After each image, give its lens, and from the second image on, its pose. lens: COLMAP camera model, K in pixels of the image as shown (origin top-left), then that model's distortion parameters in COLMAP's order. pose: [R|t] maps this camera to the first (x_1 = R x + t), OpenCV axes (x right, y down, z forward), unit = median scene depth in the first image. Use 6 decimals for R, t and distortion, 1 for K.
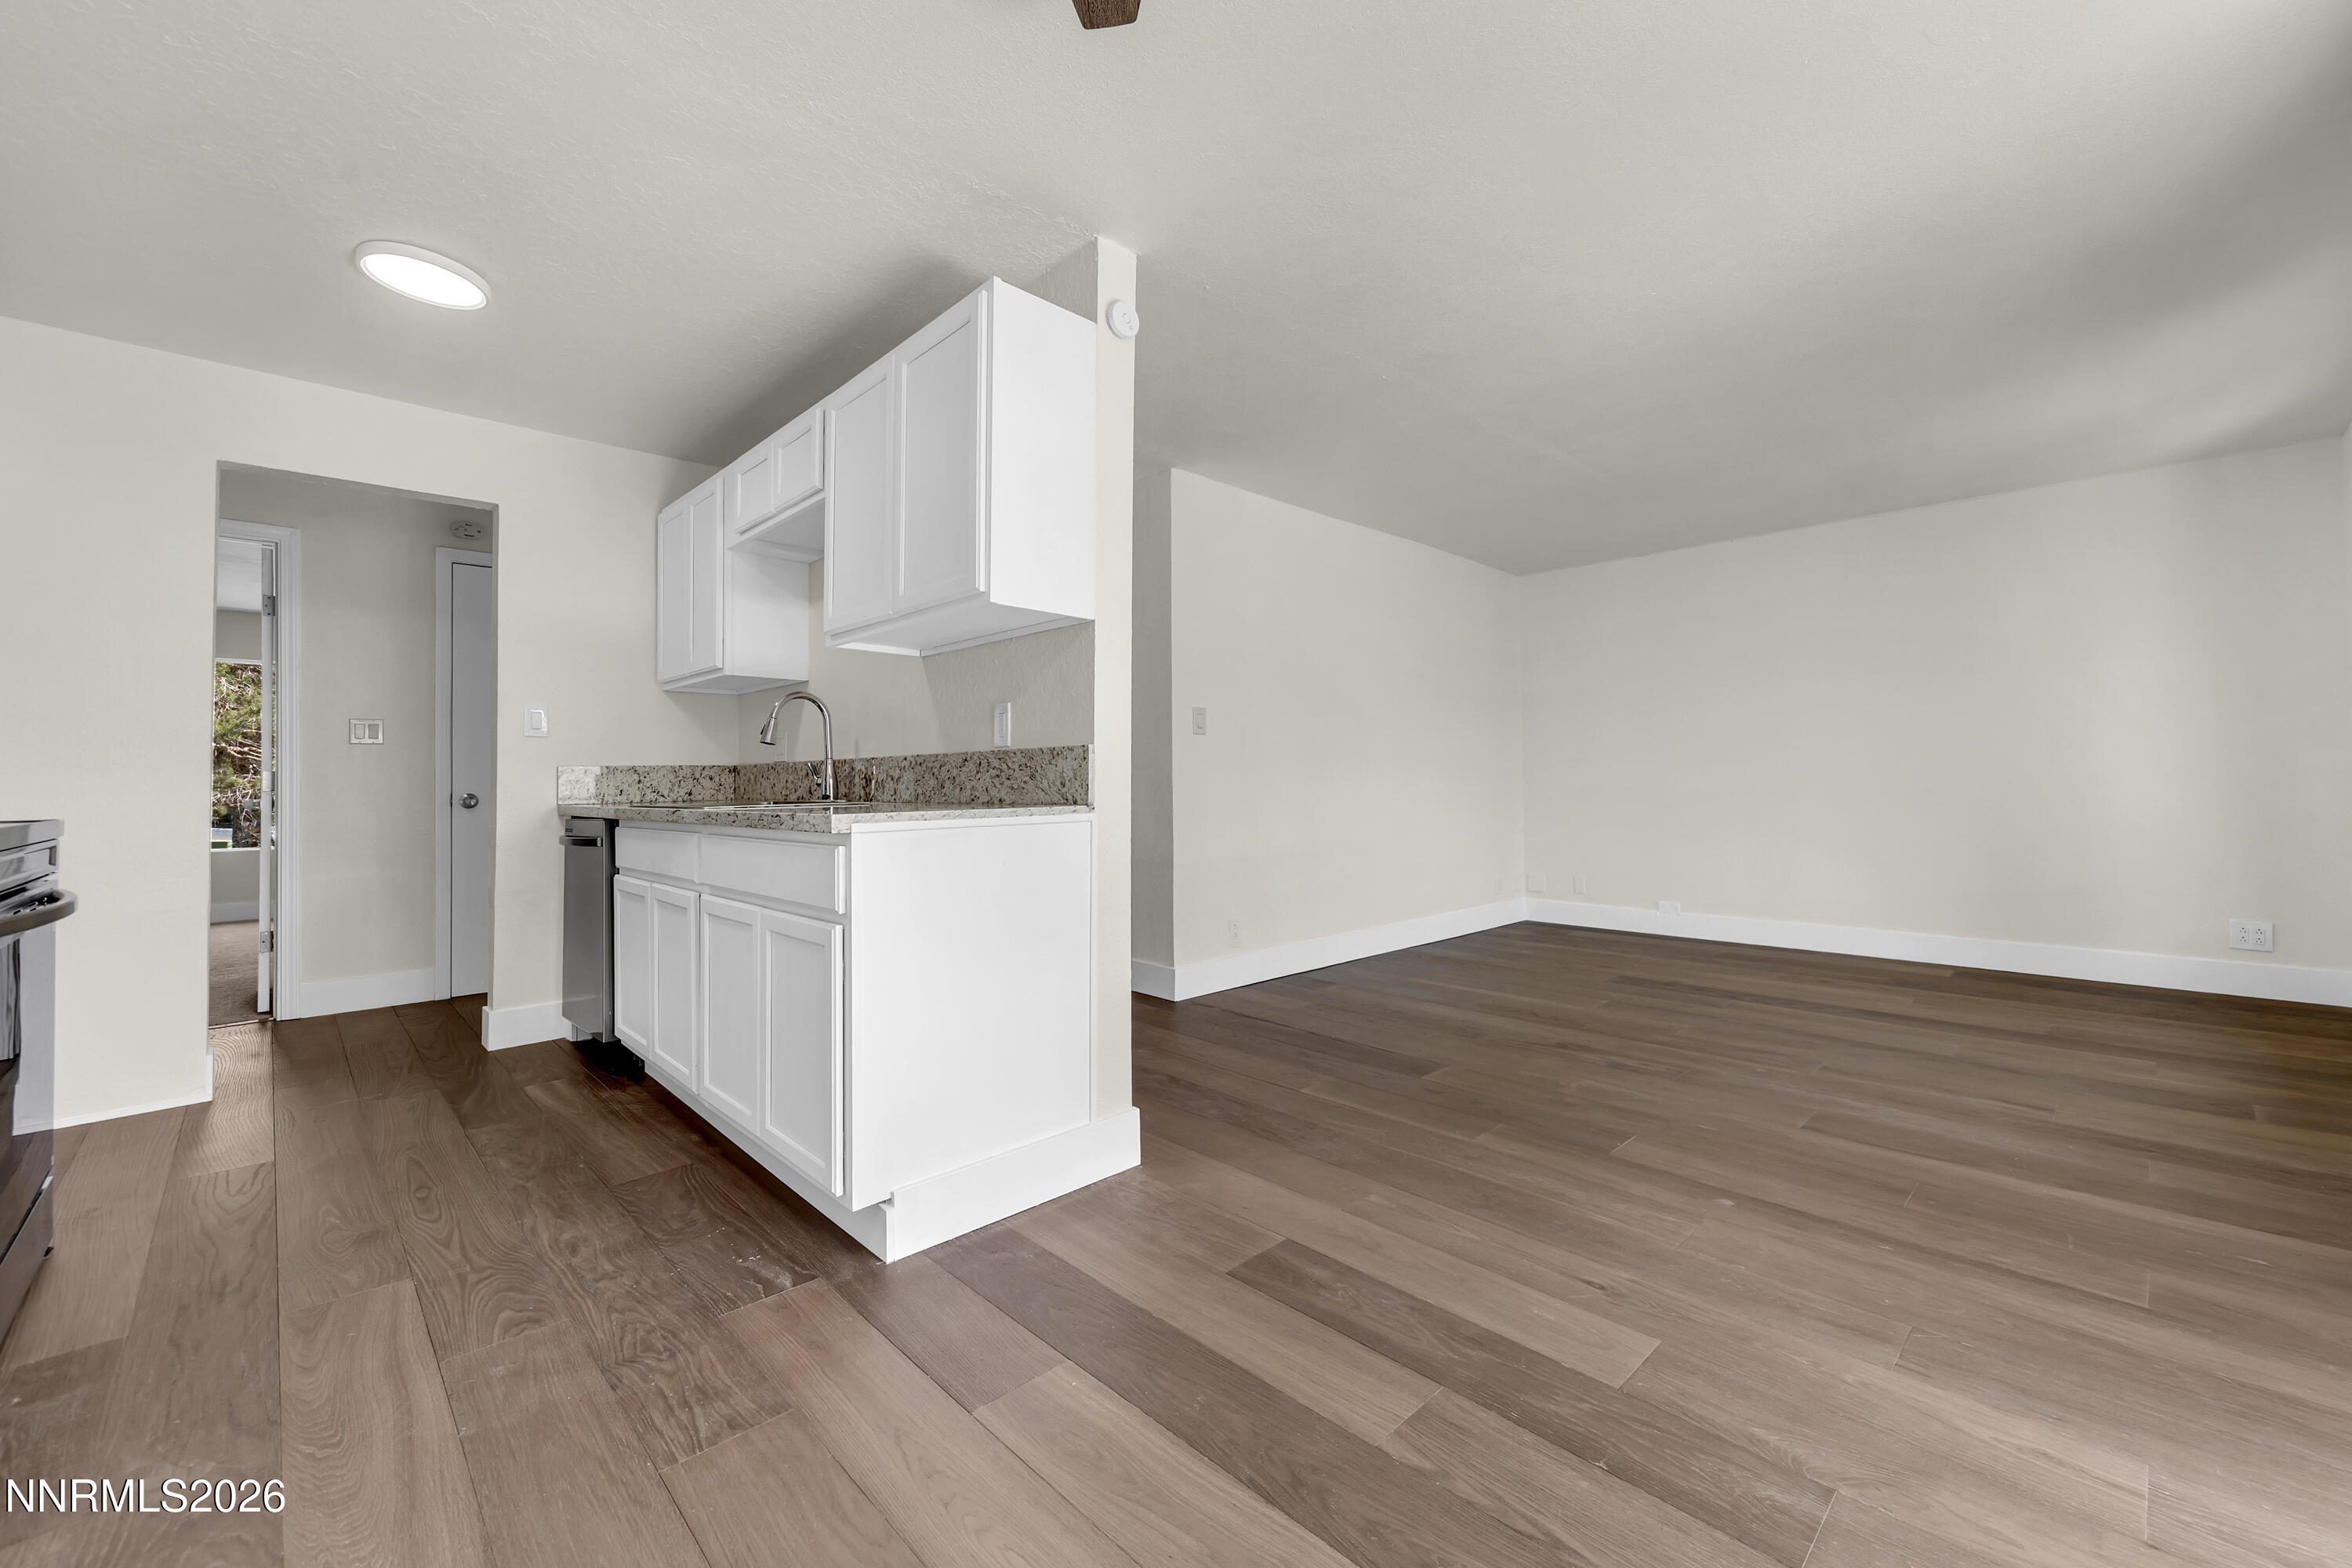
lens RADIAL K [[928.0, 0, 1212.9], [0, 928.0, 758.2], [0, 0, 1]] dist [0.001207, 0.000174]
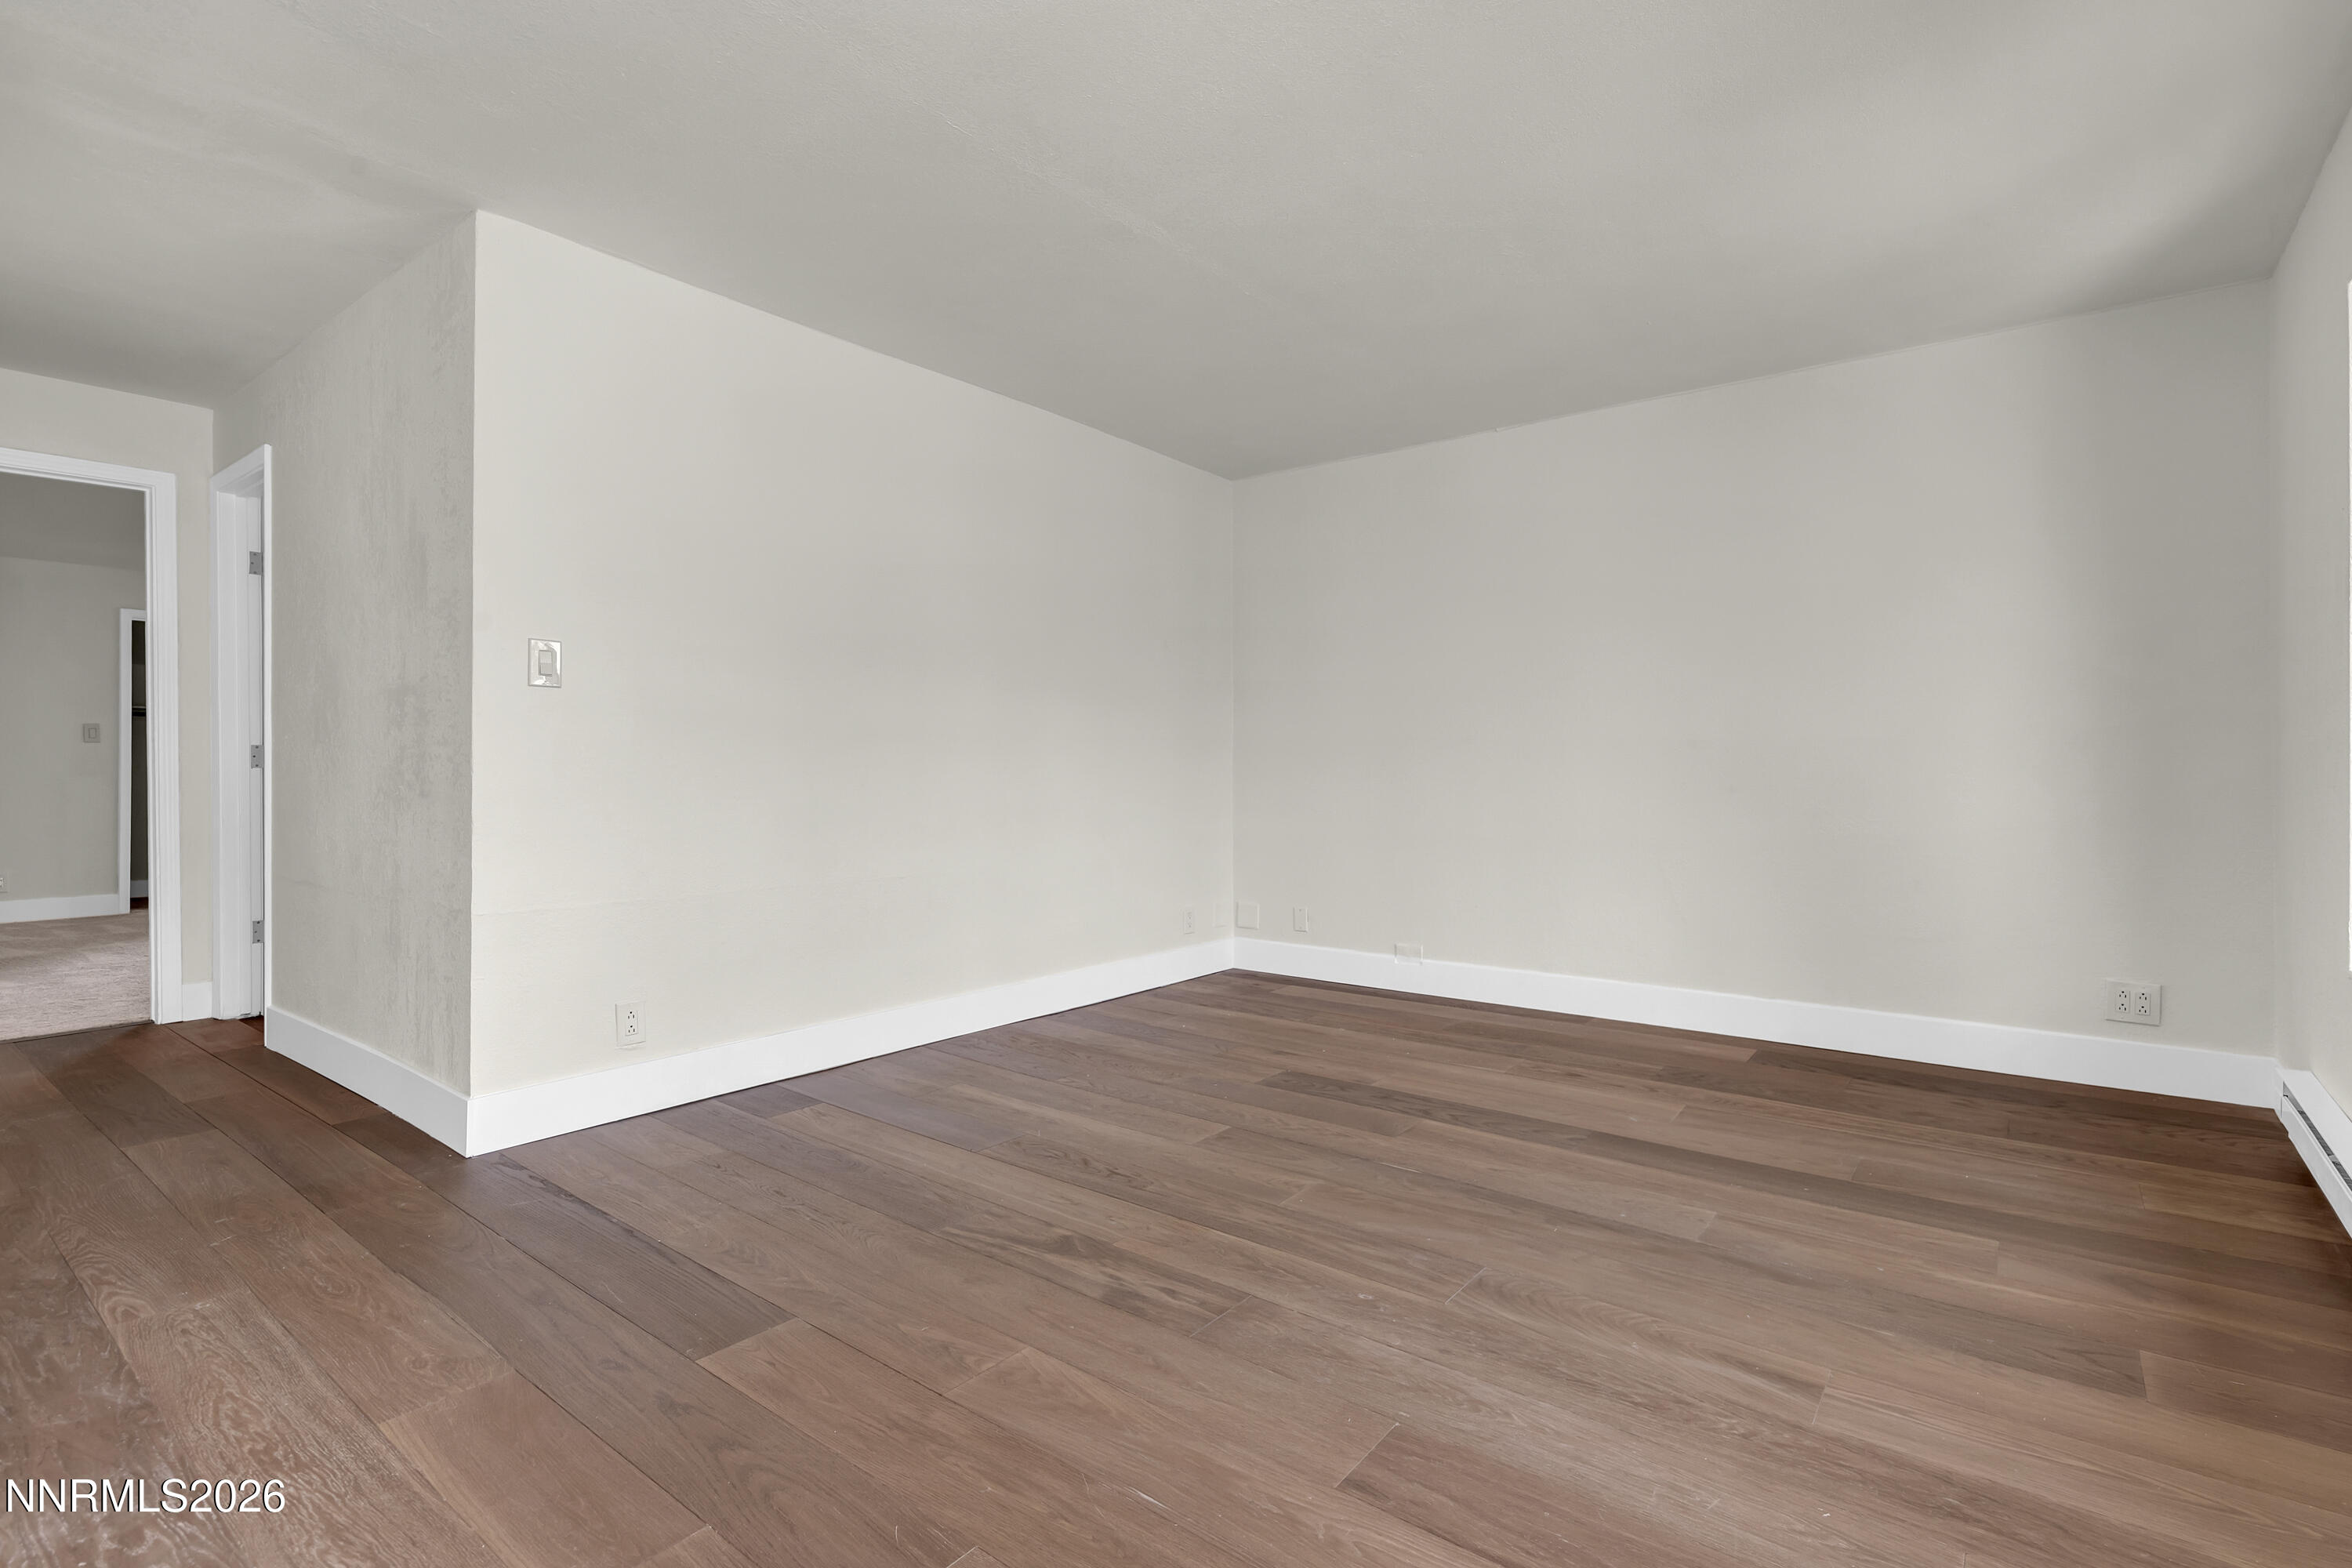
lens RADIAL K [[1084.1, 0, 1206.6], [0, 1084.1, 763.2], [0, 0, 1]] dist [0.001256, 0.000008]
pose [[0.990349, 0.007925, 0.138368, 0.408618], [-0.010672, 0.999760, 0.019126, 0.005841], [-0.138184, -0.020418, 0.990196, 0.381445]]
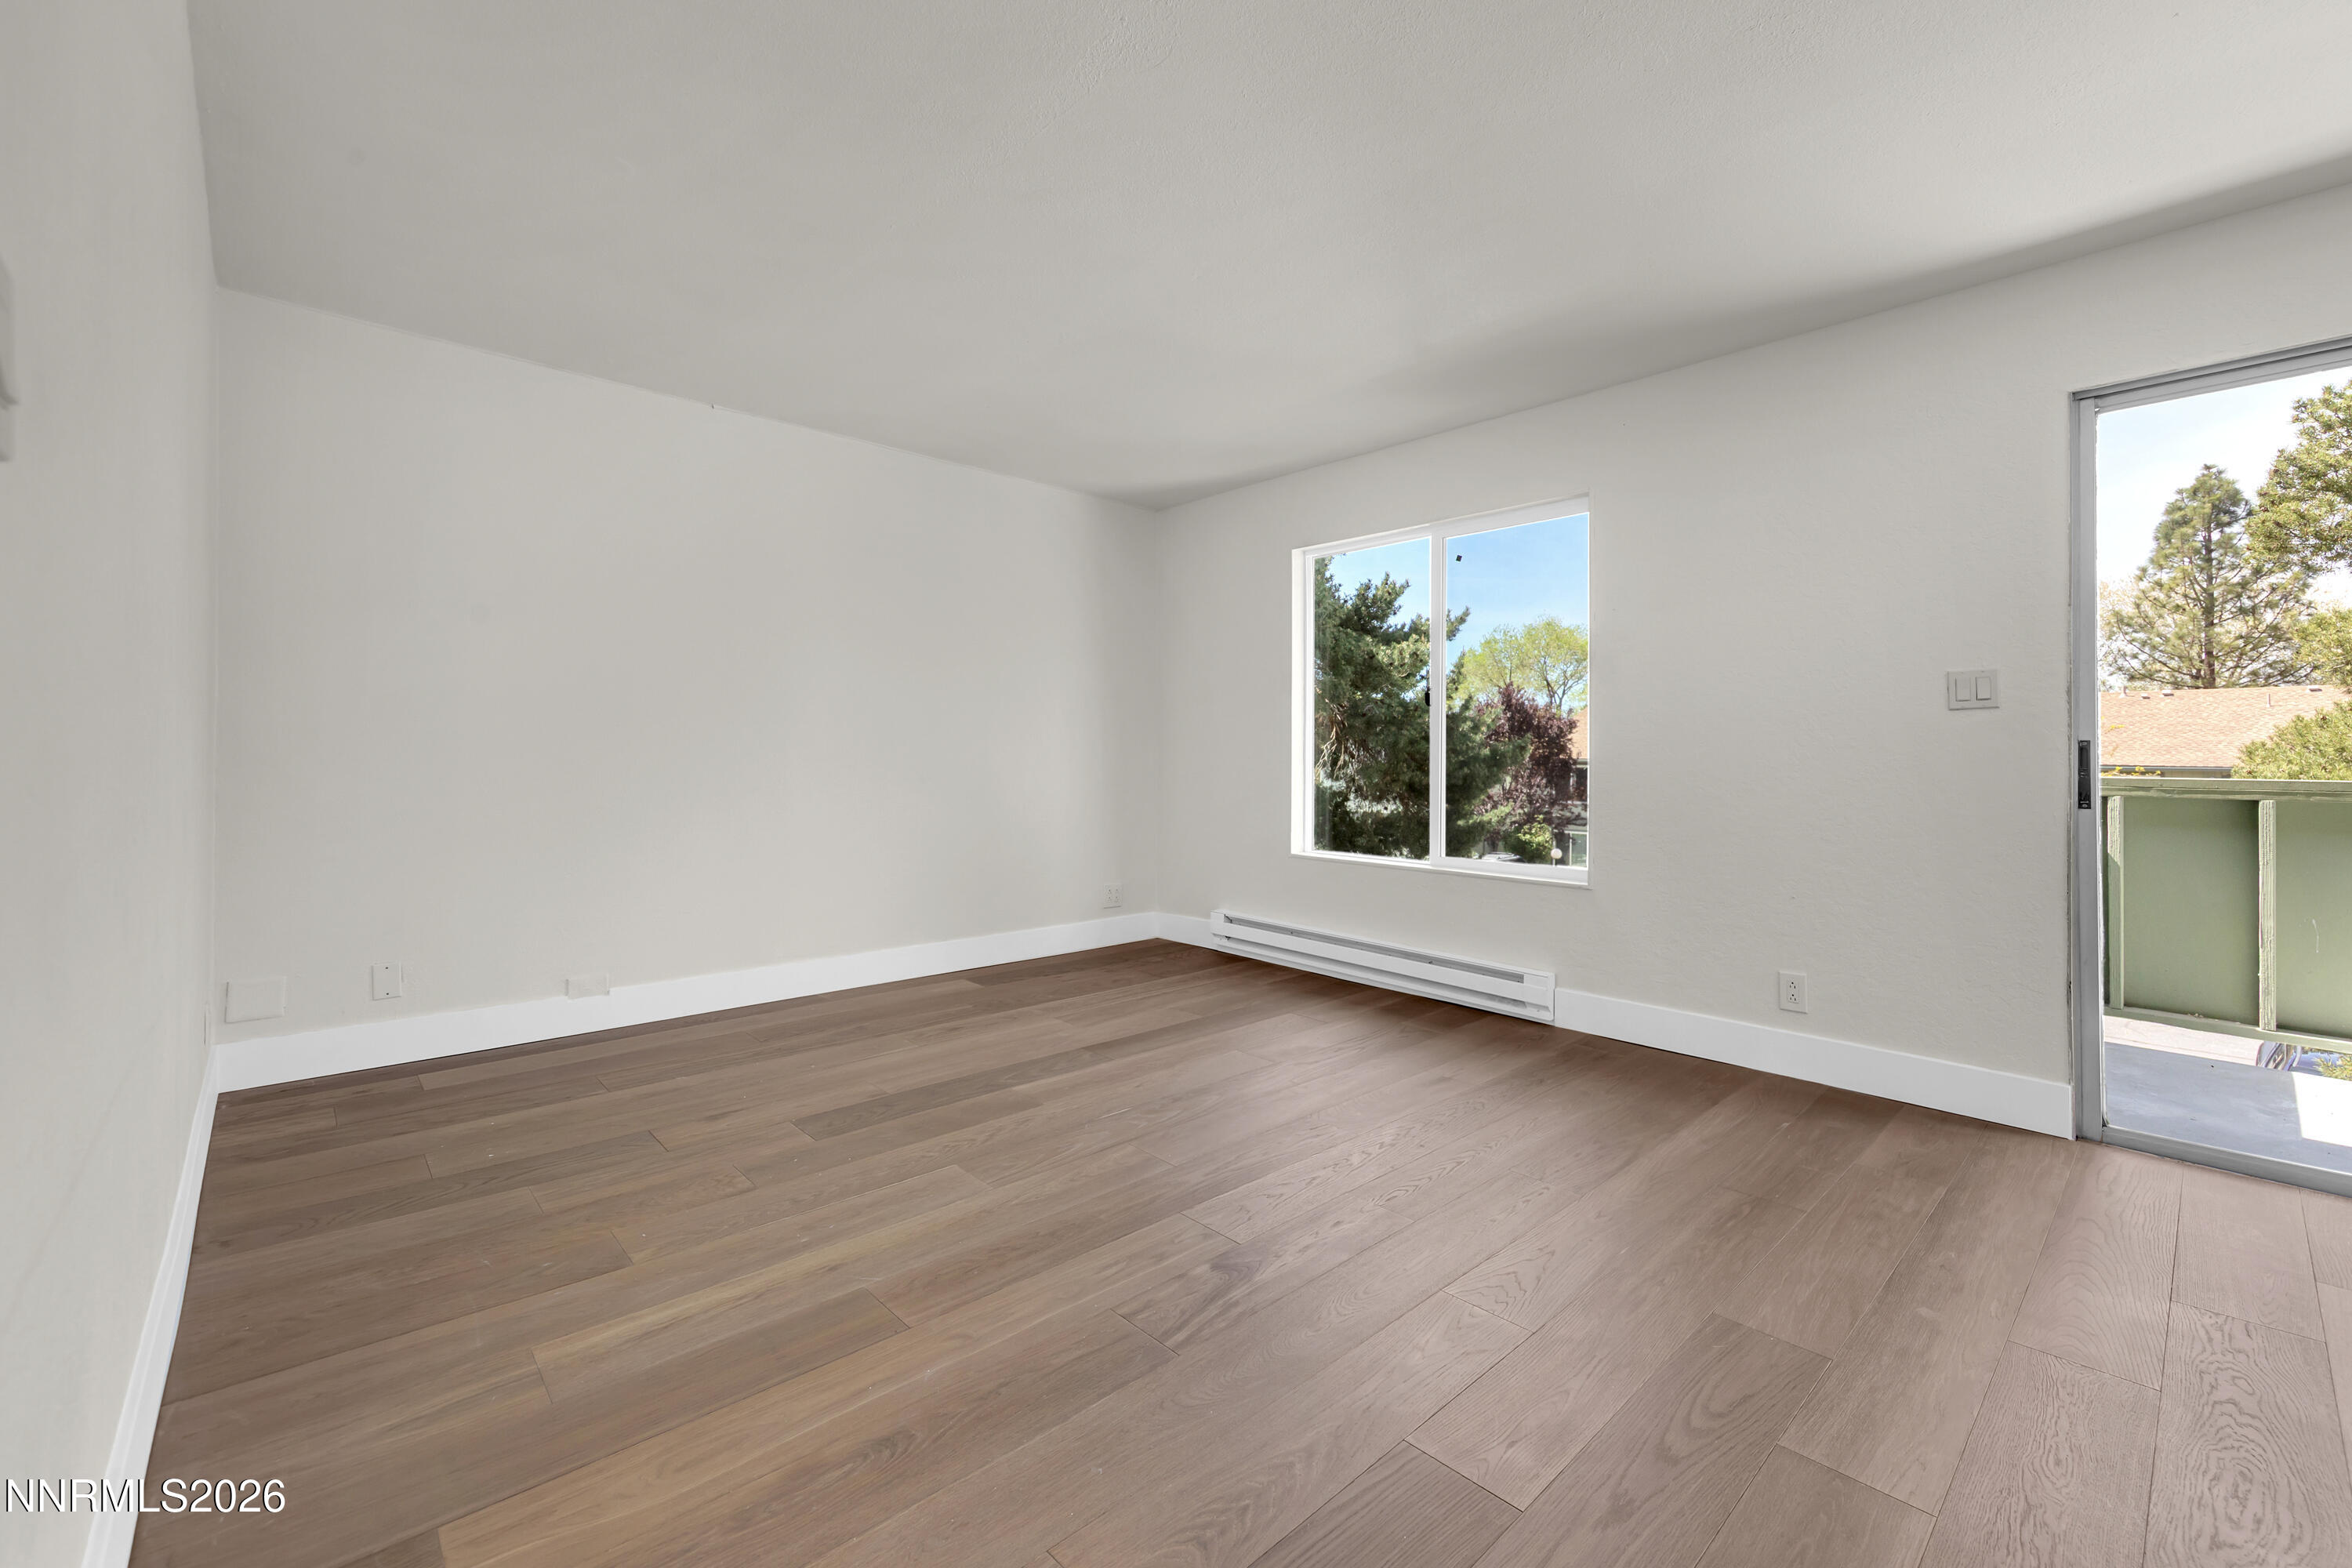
lens RADIAL K [[960.0, 0, 1180.7], [0, 960.0, 749.8], [0, 0, 1]] dist [0.001901, 0.000145]
pose [[0.038277, 0.017585, 0.999112, -0.208726], [-0.029058, 0.999442, -0.016477, 0.022164], [-0.998845, -0.028401, 0.038766, 1.132039]]
